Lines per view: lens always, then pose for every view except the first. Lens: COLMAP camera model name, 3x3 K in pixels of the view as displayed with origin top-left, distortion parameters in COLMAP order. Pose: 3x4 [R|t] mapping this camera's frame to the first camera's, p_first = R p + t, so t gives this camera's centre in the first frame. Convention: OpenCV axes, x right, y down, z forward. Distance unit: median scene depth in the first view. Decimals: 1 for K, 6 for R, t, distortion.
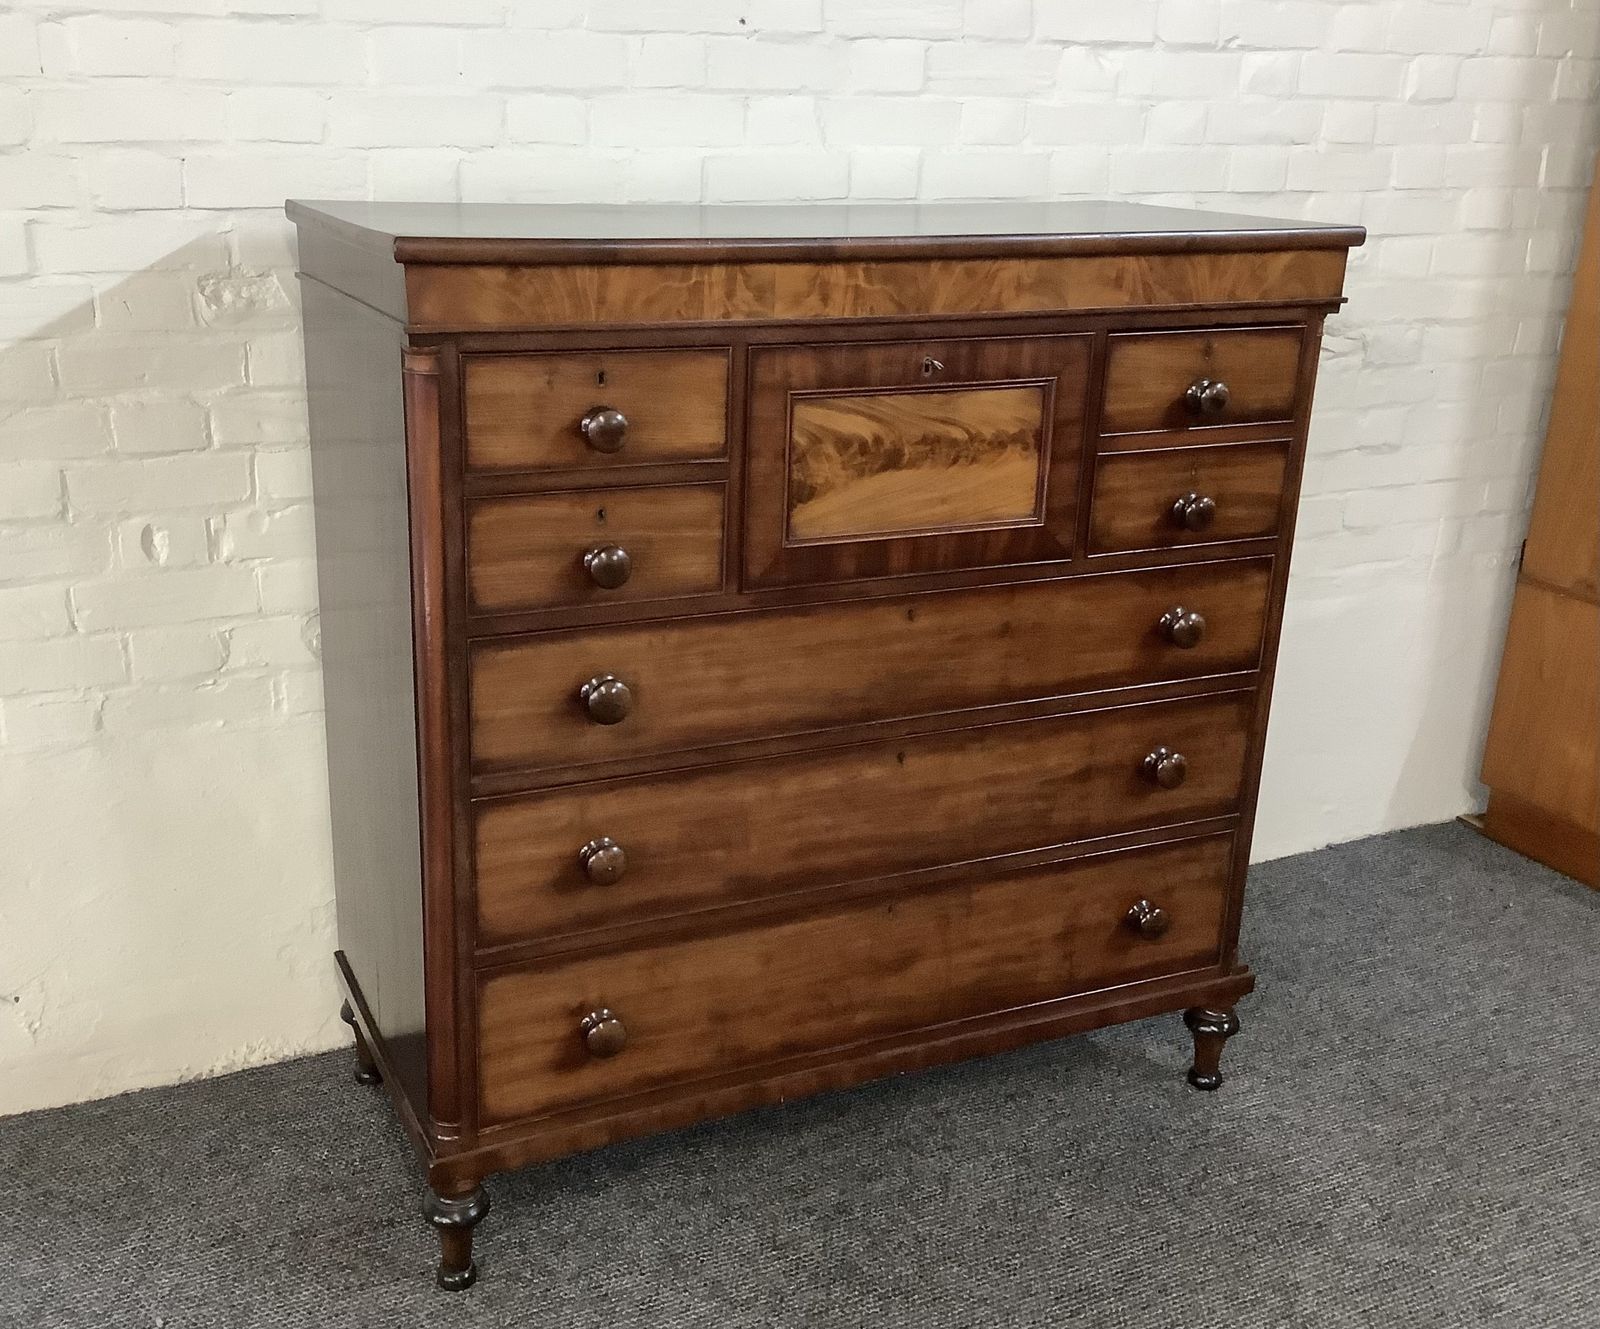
lens RADIAL K [[1669.7, 0, 727.0], [0, 1669.7, 665.5], [0, 0, 1]] dist [0.093841, -0.193641]
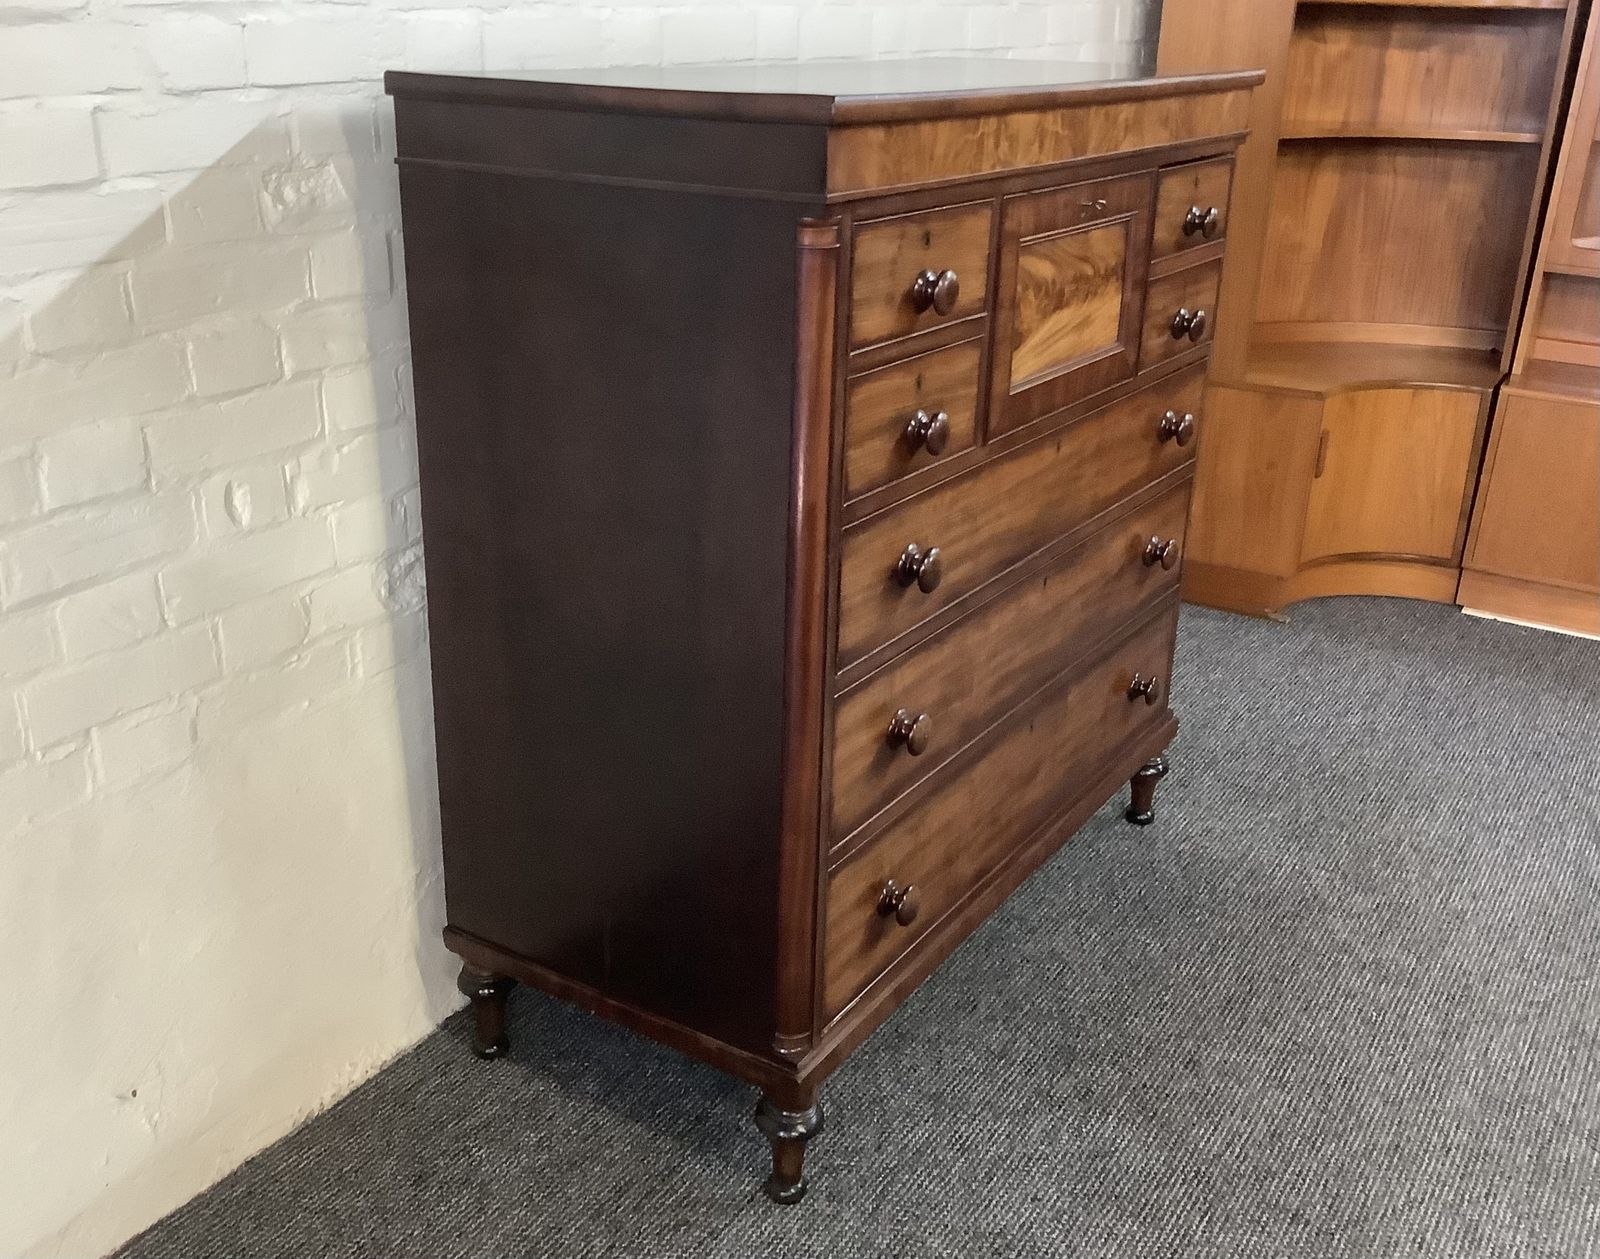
lens RADIAL K [[1586.6, 0, 767.9], [0, 1586.6, 630.0], [0, 0, 1]] dist [0.164741, -0.375151]
pose [[0.845150, -0.202216, 0.494803, -0.556319], [0.173666, 0.979340, 0.103606, -0.051419], [-0.505531, -0.001632, 0.862807, 0.201735]]
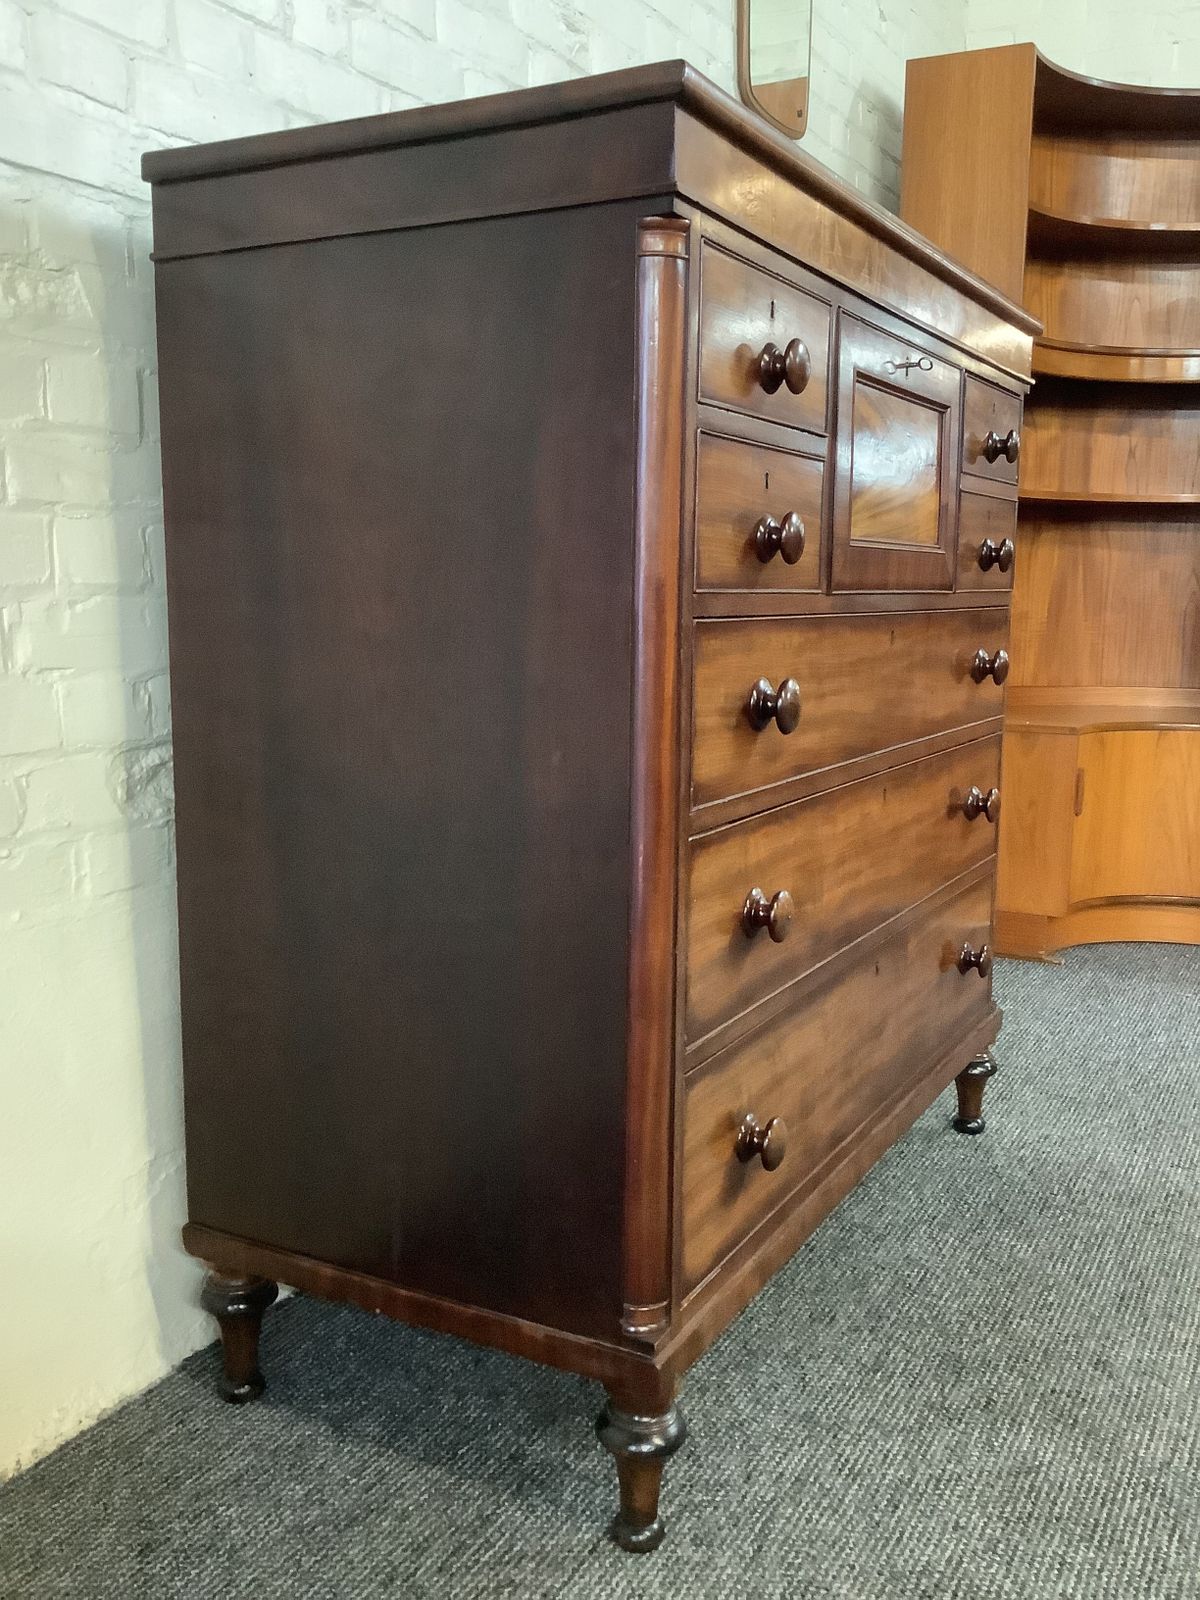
lens RADIAL K [[1462.8, 0, 600.0], [0, 1462.8, 800.0], [0, 0, 1]] dist [0.066103, -0.117089]
pose [[0.798376, -0.107977, 0.592398, -0.515867], [0.204016, 0.974110, -0.097401, 0.106400], [-0.566544, 0.198622, 0.799736, 0.421443]]
